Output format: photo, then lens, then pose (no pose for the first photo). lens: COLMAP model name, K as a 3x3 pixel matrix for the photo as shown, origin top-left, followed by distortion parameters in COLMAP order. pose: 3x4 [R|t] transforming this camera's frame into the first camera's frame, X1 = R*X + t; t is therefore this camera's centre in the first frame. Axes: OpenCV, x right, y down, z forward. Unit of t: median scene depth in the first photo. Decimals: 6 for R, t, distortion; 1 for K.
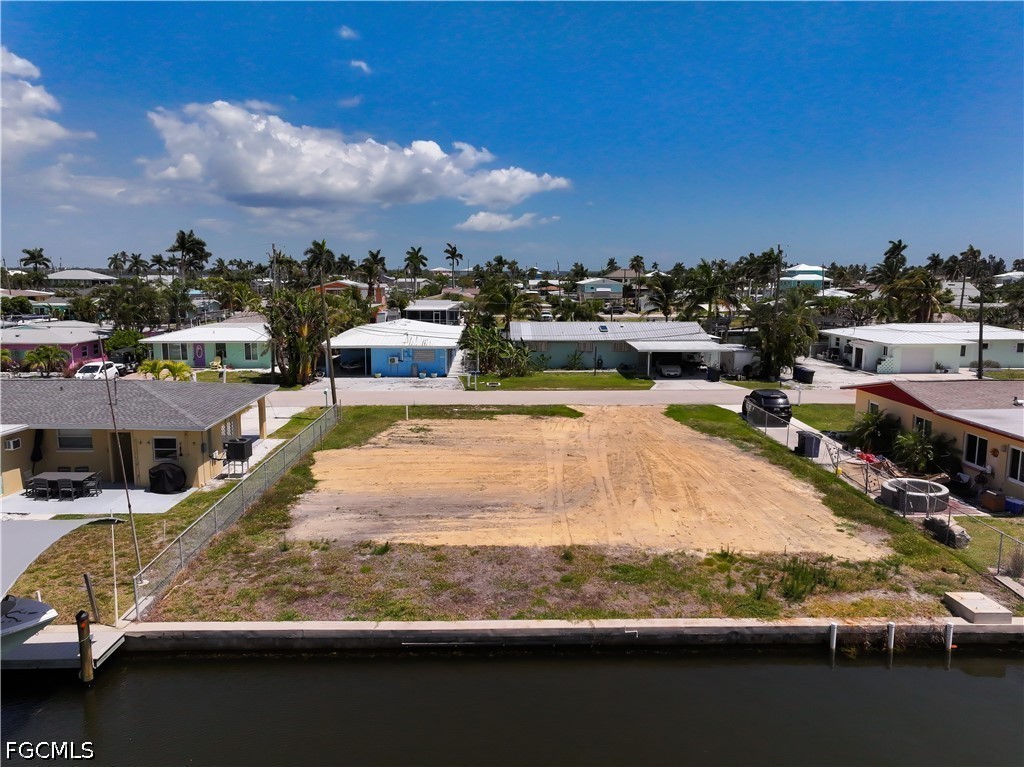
lens RADIAL K [[723.8, 0, 516.6], [0, 723.8, 389.4], [0, 0, 1]] dist [0.010028, 0.028389]
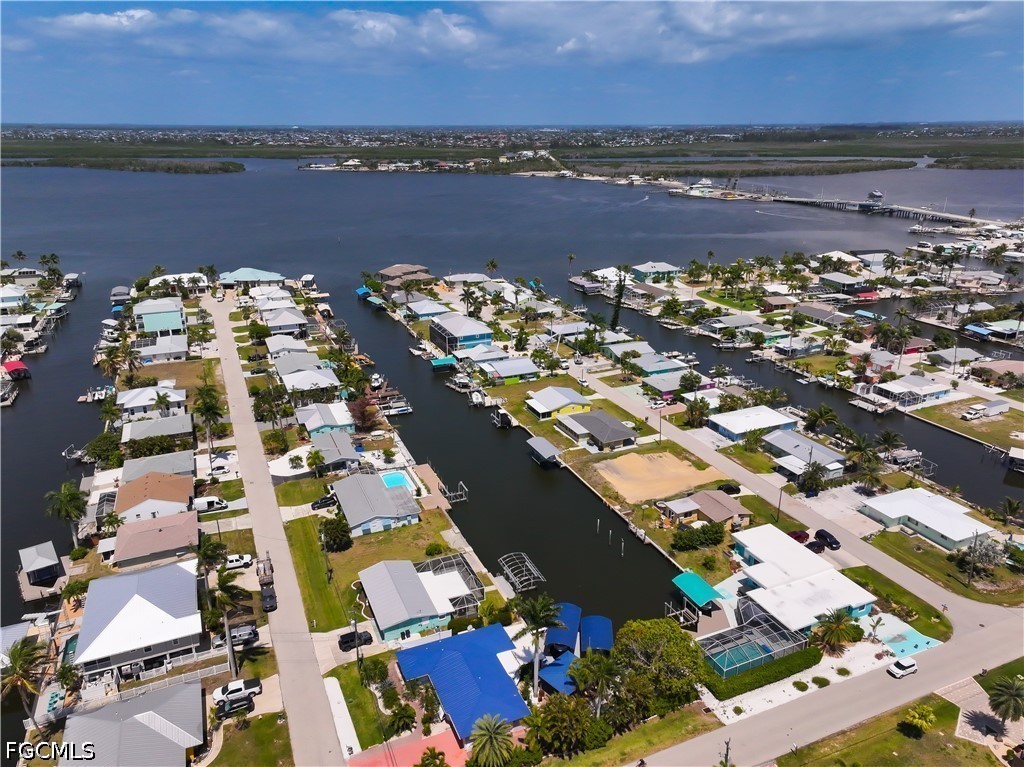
lens RADIAL K [[723.8, 0, 517.4], [0, 723.8, 388.3], [0, 0, 1]] dist [0.010028, 0.028389]
pose [[0.371325, 0.315805, -0.873147, 4.303543], [-0.144901, 0.948569, 0.281462, -1.917150], [0.917127, 0.022006, 0.397987, -2.011455]]
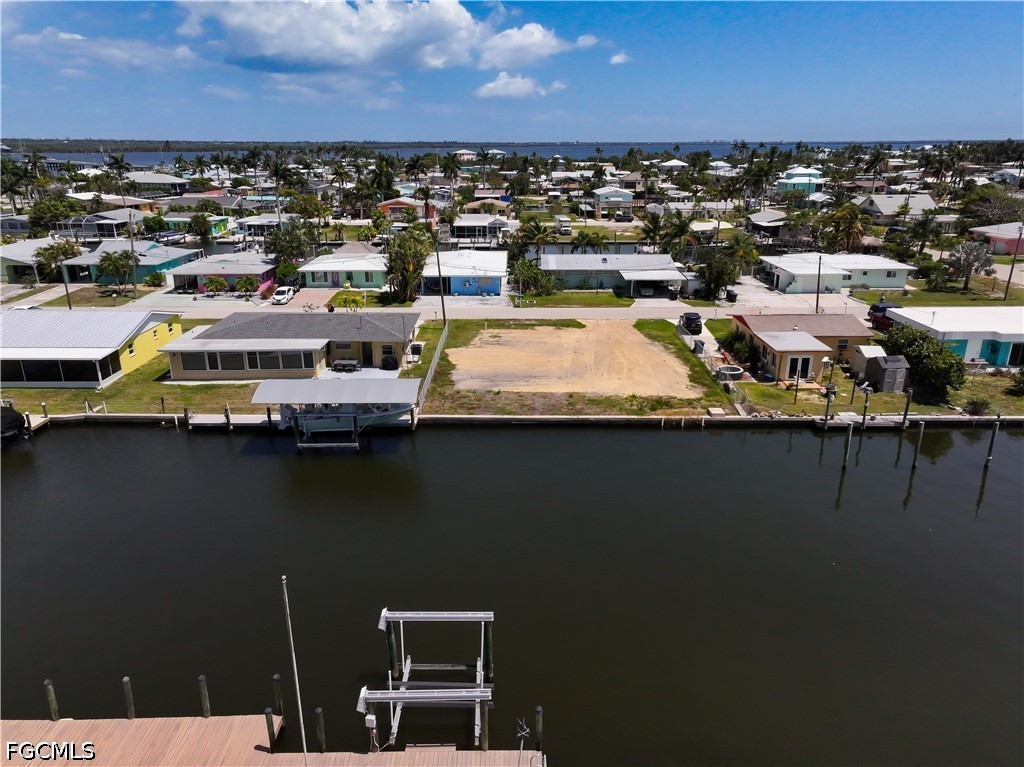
lens RADIAL K [[723.8, 0, 515.6], [0, 723.8, 384.6], [0, 0, 1]] dist [0.010028, 0.028389]
pose [[0.999576, 0.006628, -0.028341, -0.038997], [-0.001972, 0.986908, 0.161273, -0.164256], [0.029039, -0.161149, 0.986503, -1.133967]]
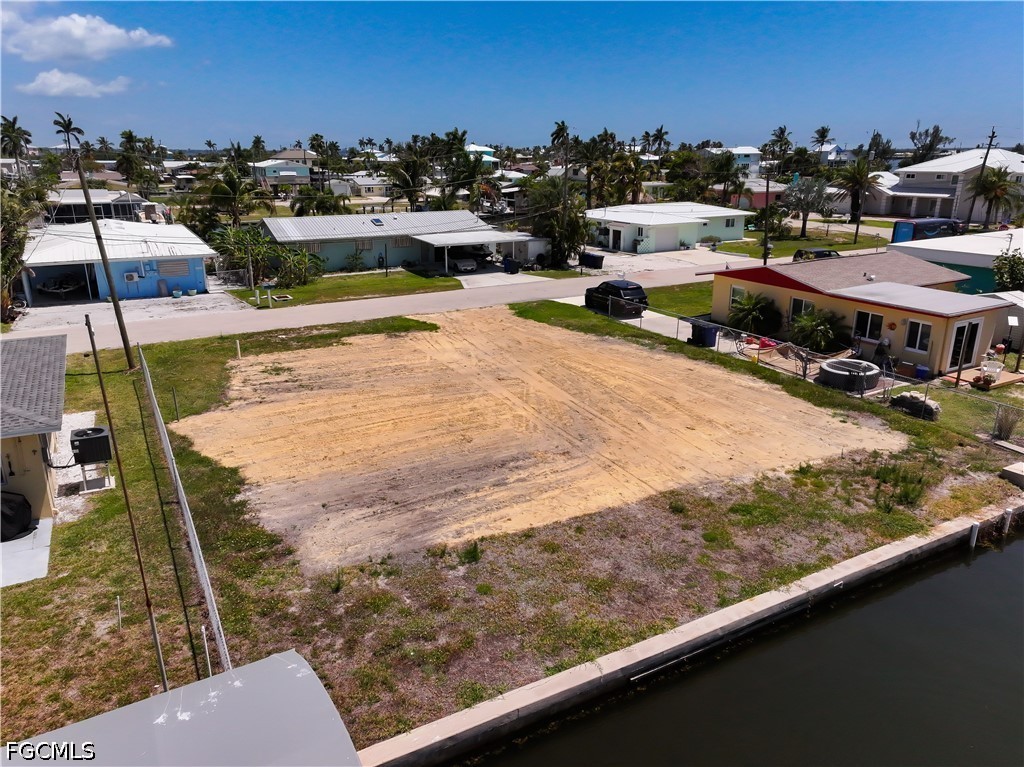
lens RADIAL K [[723.8, 0, 518.0], [0, 723.8, 383.0], [0, 0, 1]] dist [0.010028, 0.028389]
pose [[0.884536, -0.144520, 0.443520, -0.345003], [0.077250, 0.983051, 0.166261, -0.055386], [-0.460031, -0.112802, 0.880708, 0.263702]]
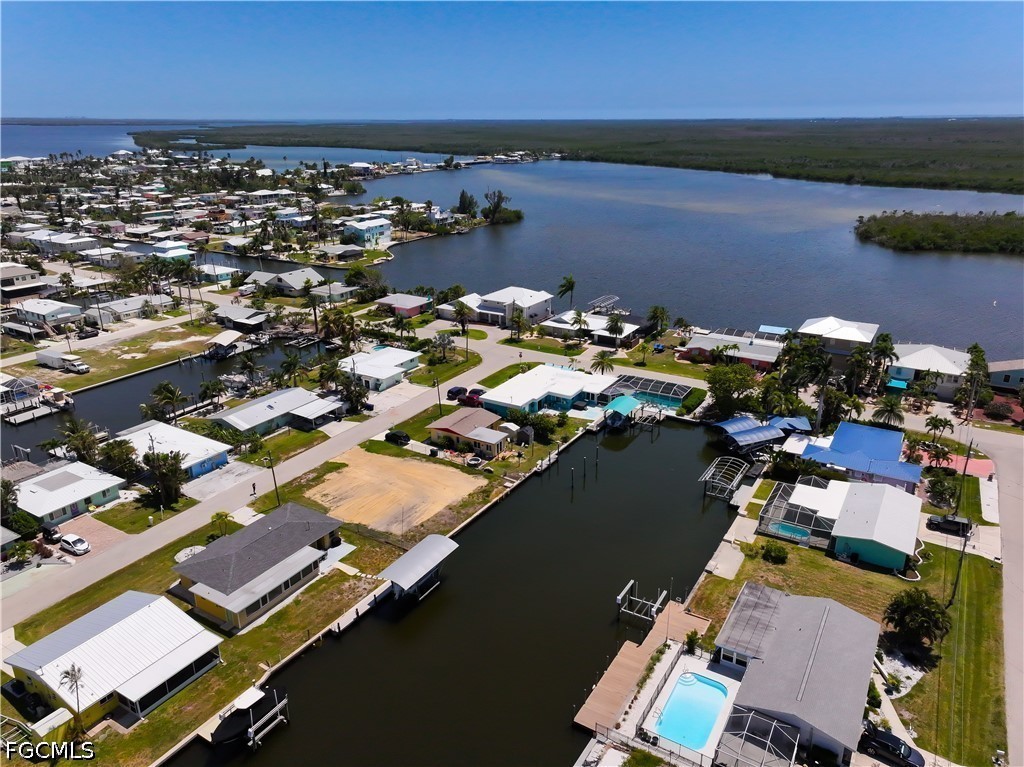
lens RADIAL K [[723.8, 0, 516.7], [0, 723.8, 388.6], [0, 0, 1]] dist [0.010028, 0.028389]
pose [[0.545782, -0.299279, 0.782658, -2.369505], [0.138783, 0.953427, 0.267799, -1.290788], [-0.826354, -0.037540, 0.561898, -1.482384]]
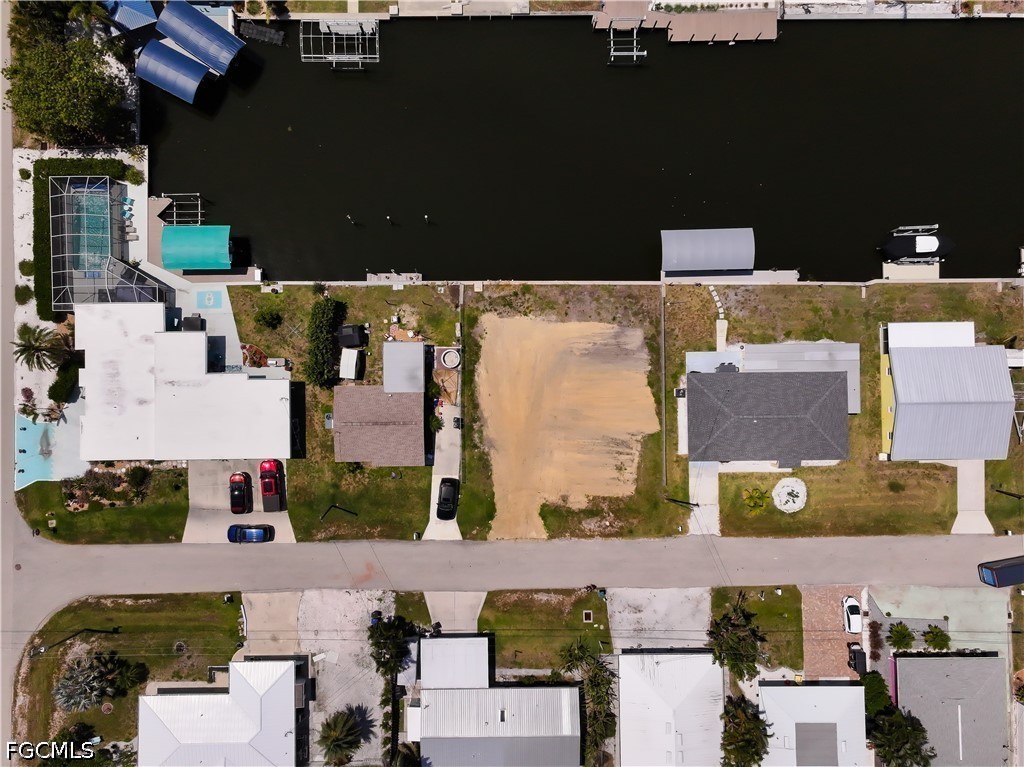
lens RADIAL K [[723.8, 0, 486.1], [0, 723.8, 394.5], [0, 0, 1]] dist [0.010028, 0.028389]
pose [[-0.999641, -0.025561, -0.008078, 0.394161], [-0.004298, -0.144613, 0.989479, -2.780119], [-0.026460, 0.989158, 0.144451, 0.665095]]
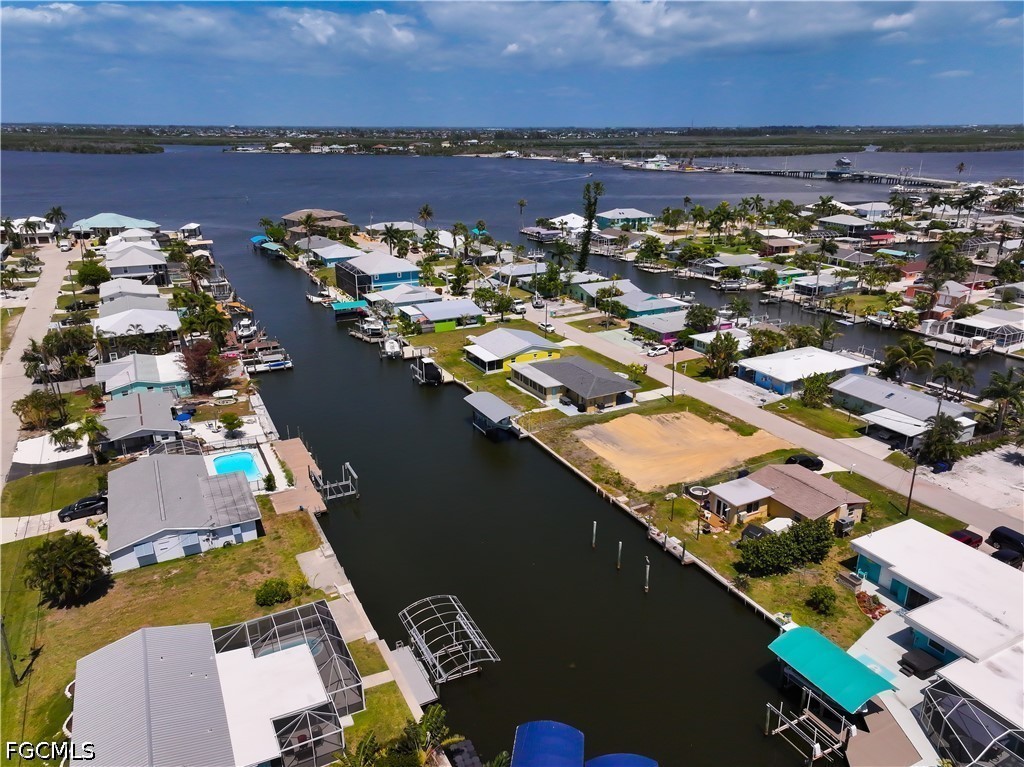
lens RADIAL K [[723.8, 0, 515.8], [0, 723.8, 382.0], [0, 0, 1]] dist [0.010028, 0.028389]
pose [[0.435296, 0.297332, -0.849771, 2.527386], [-0.143486, 0.954736, 0.260558, -0.935494], [0.888779, 0.008510, 0.458256, -1.036576]]
